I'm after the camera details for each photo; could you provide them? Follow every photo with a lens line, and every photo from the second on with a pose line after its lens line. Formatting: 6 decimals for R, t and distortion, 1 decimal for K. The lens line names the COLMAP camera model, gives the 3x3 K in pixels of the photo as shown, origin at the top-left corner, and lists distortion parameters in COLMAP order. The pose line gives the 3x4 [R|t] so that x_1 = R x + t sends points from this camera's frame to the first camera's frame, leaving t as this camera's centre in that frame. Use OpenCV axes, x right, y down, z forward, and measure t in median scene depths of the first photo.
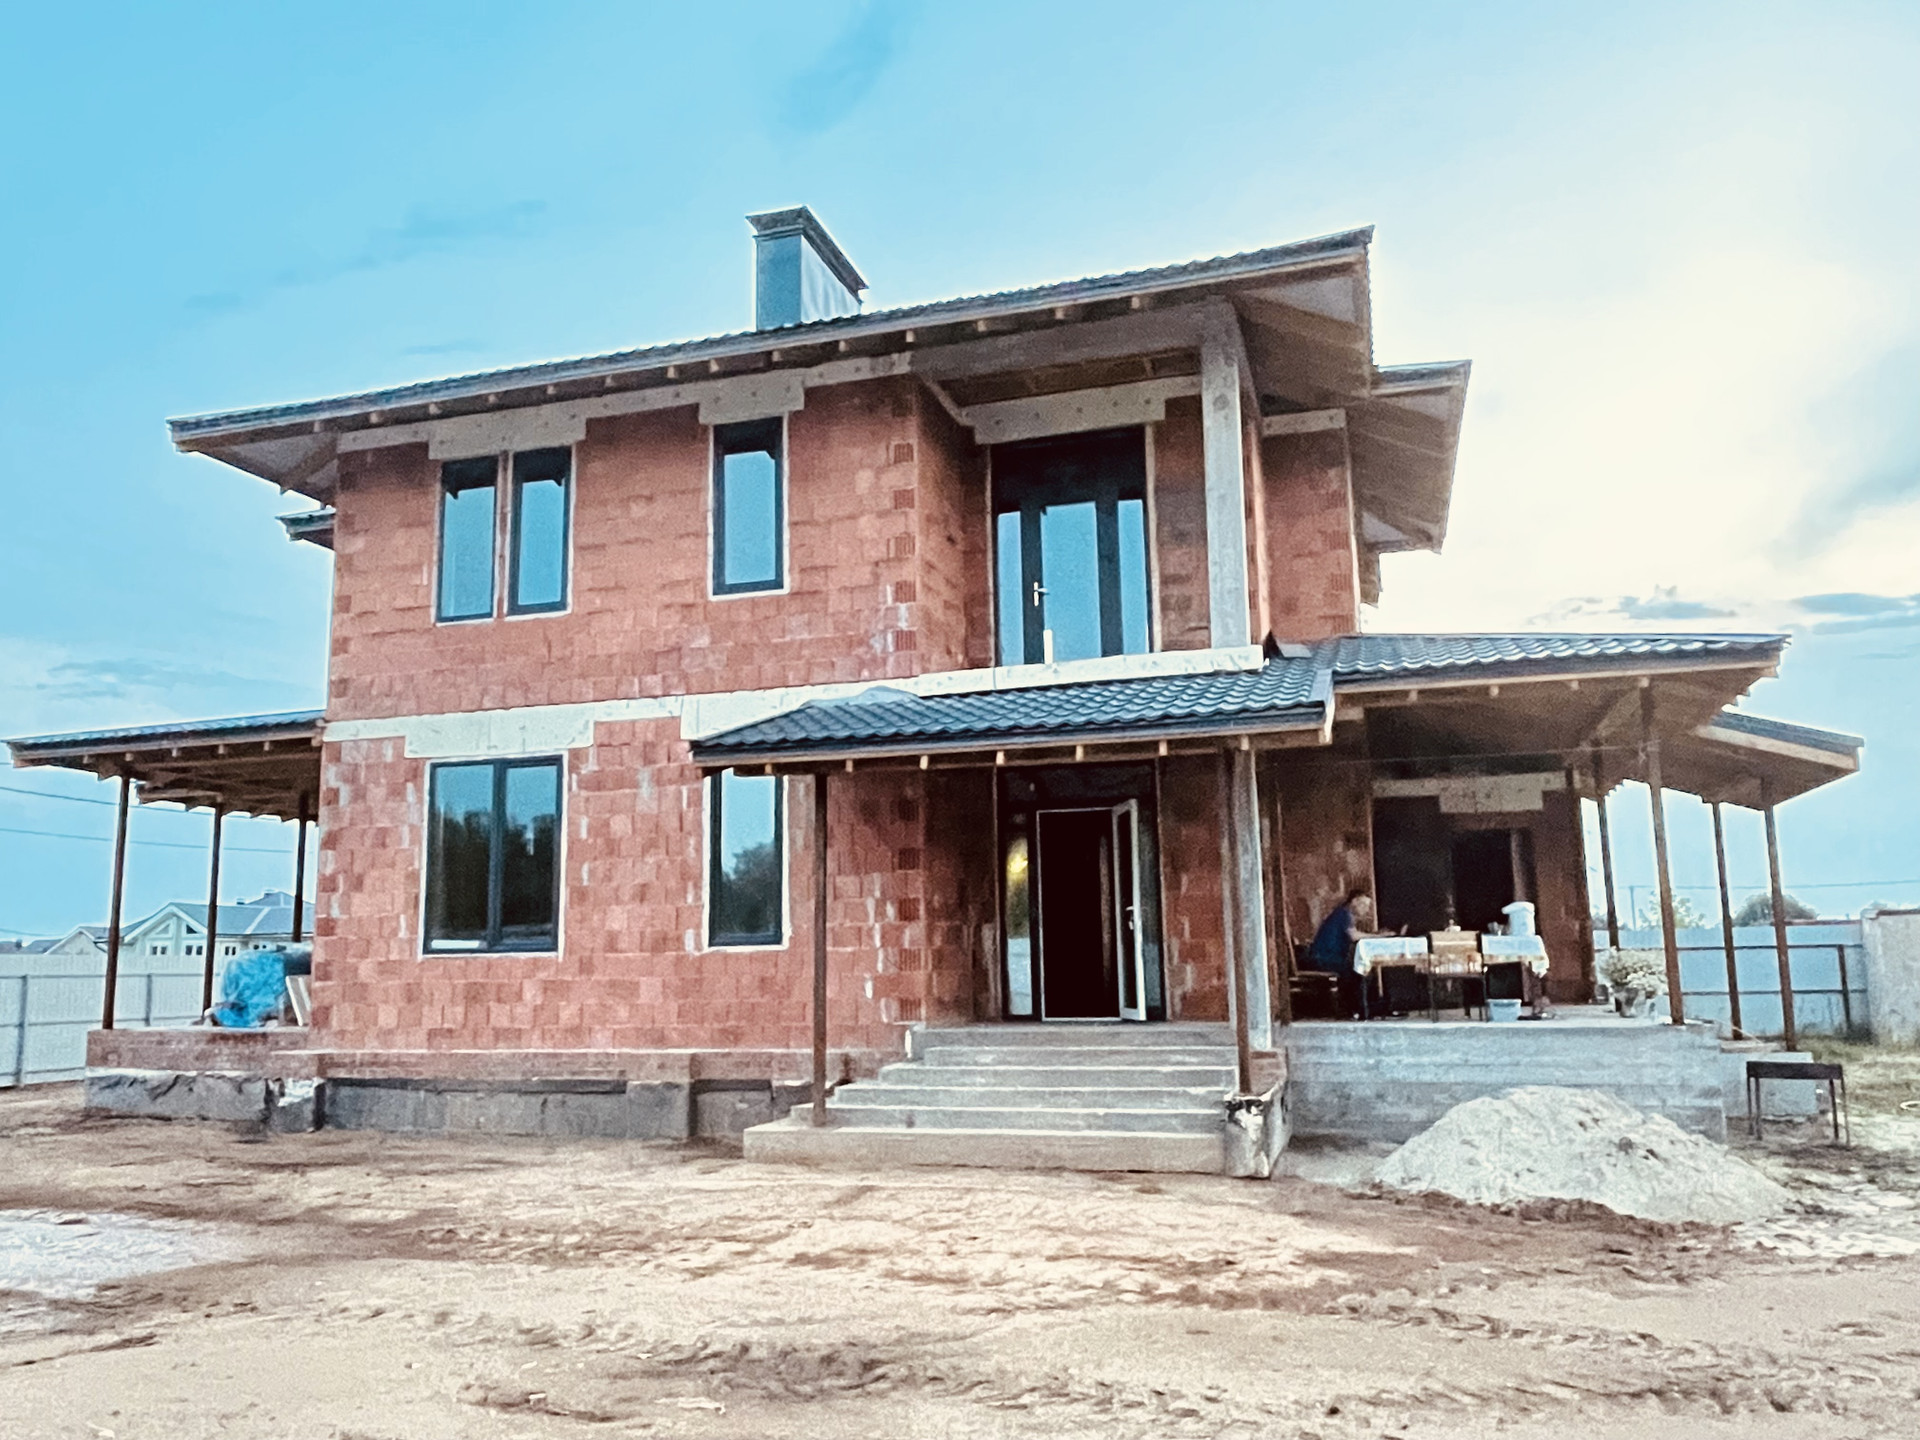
lens RADIAL K [[1473.2, 0, 962.4], [0, 1473.2, 726.0], [0, 0, 1]] dist [0.071496, -0.056100]
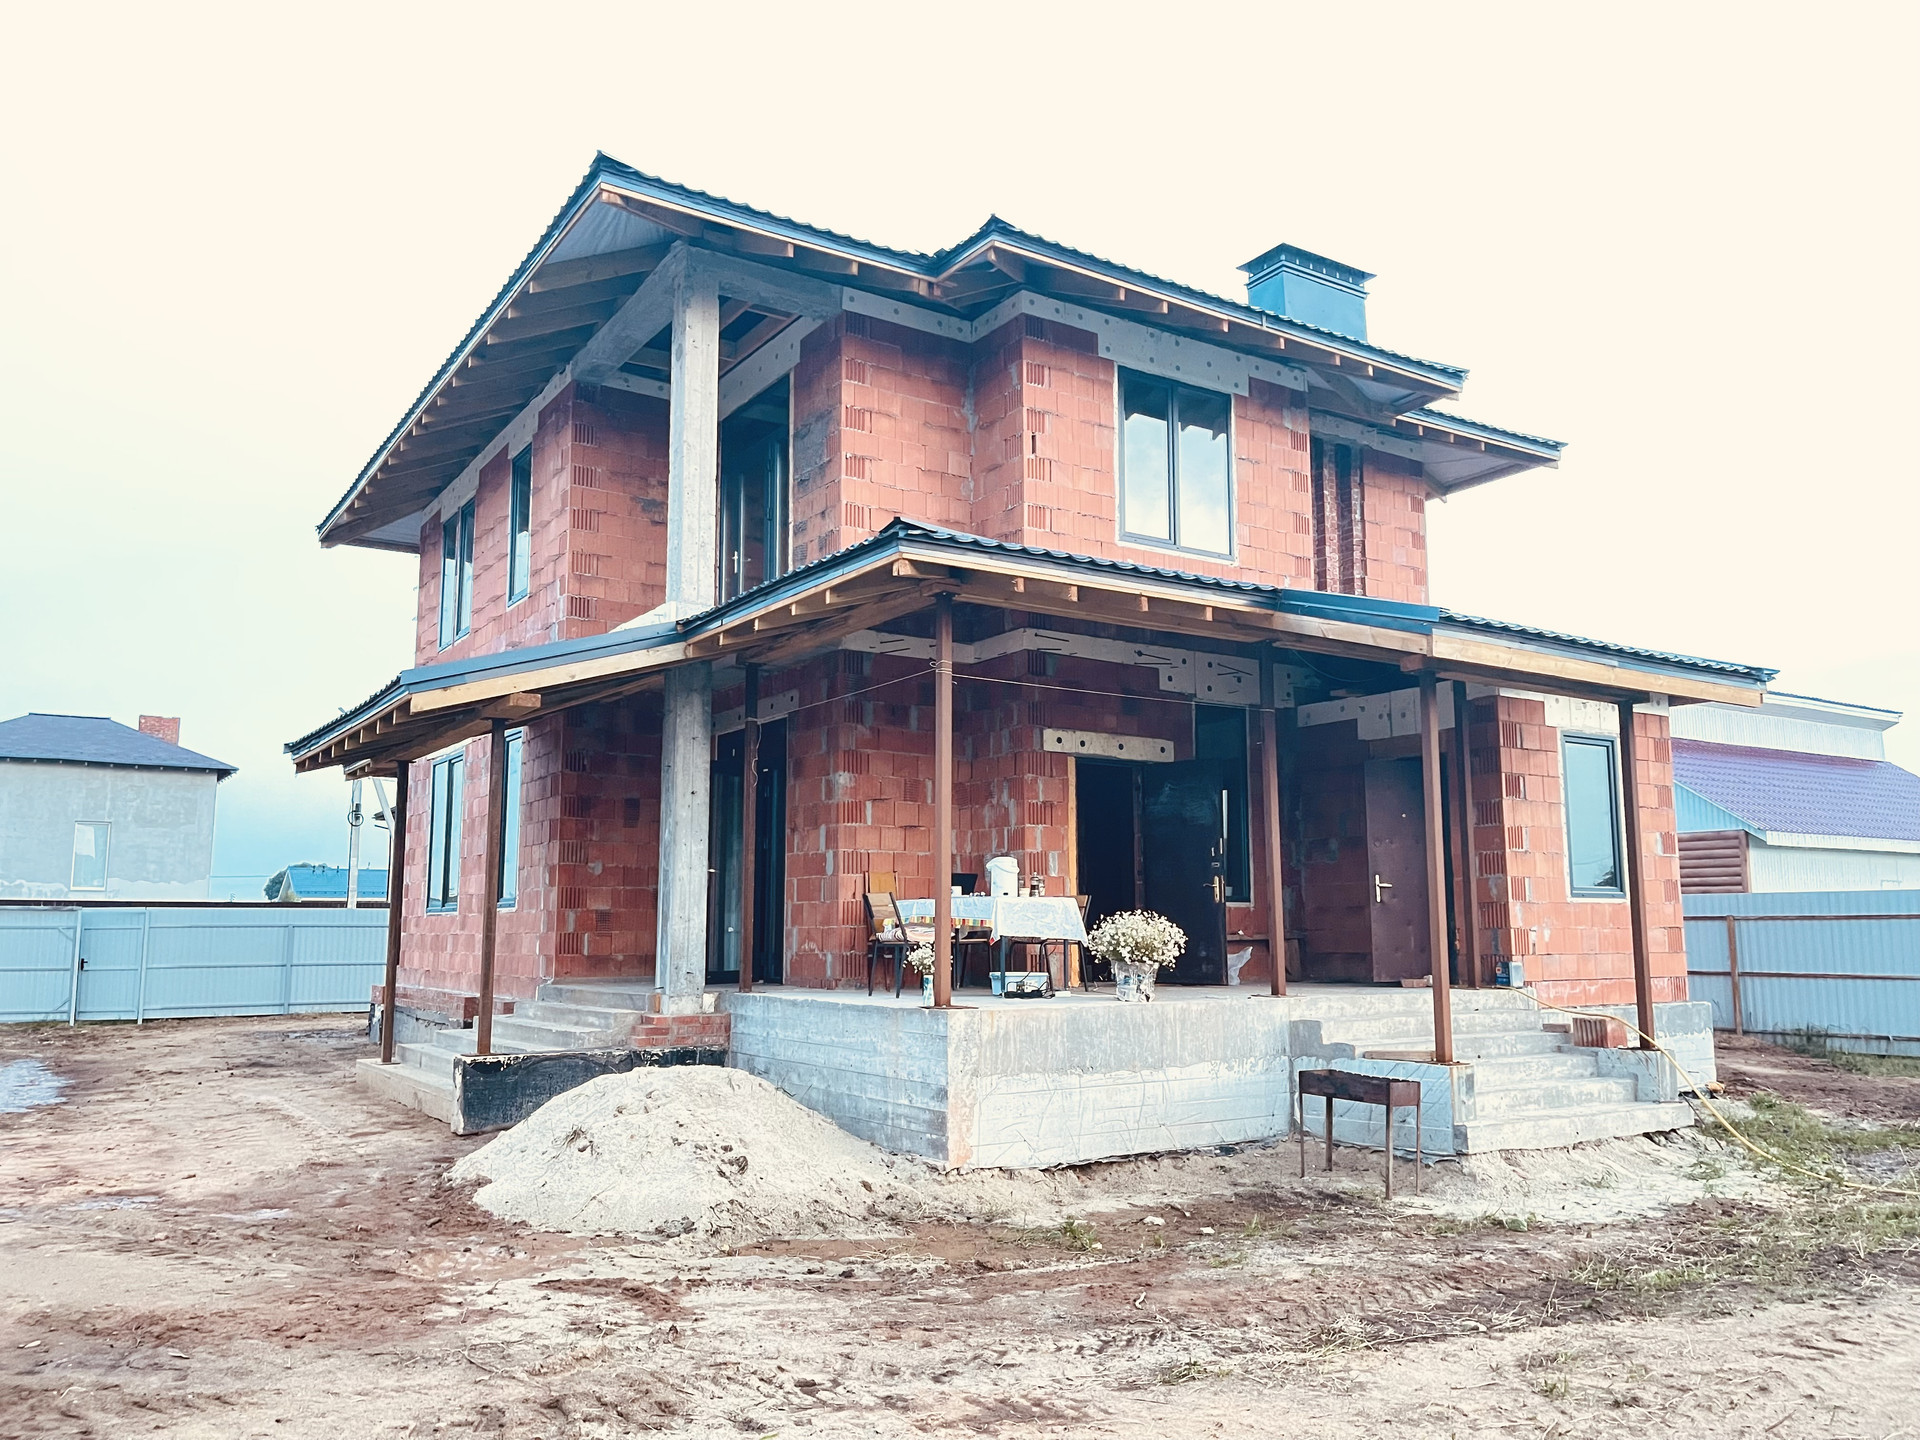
lens RADIAL K [[1473.2, 0, 971.1], [0, 1473.2, 710.6], [0, 0, 1]] dist [0.071496, -0.056100]
pose [[0.764042, -0.086577, -0.639332, 0.802415], [0.097342, 0.995081, -0.018422, 0.045522], [0.637781, -0.048159, 0.768710, 0.321520]]
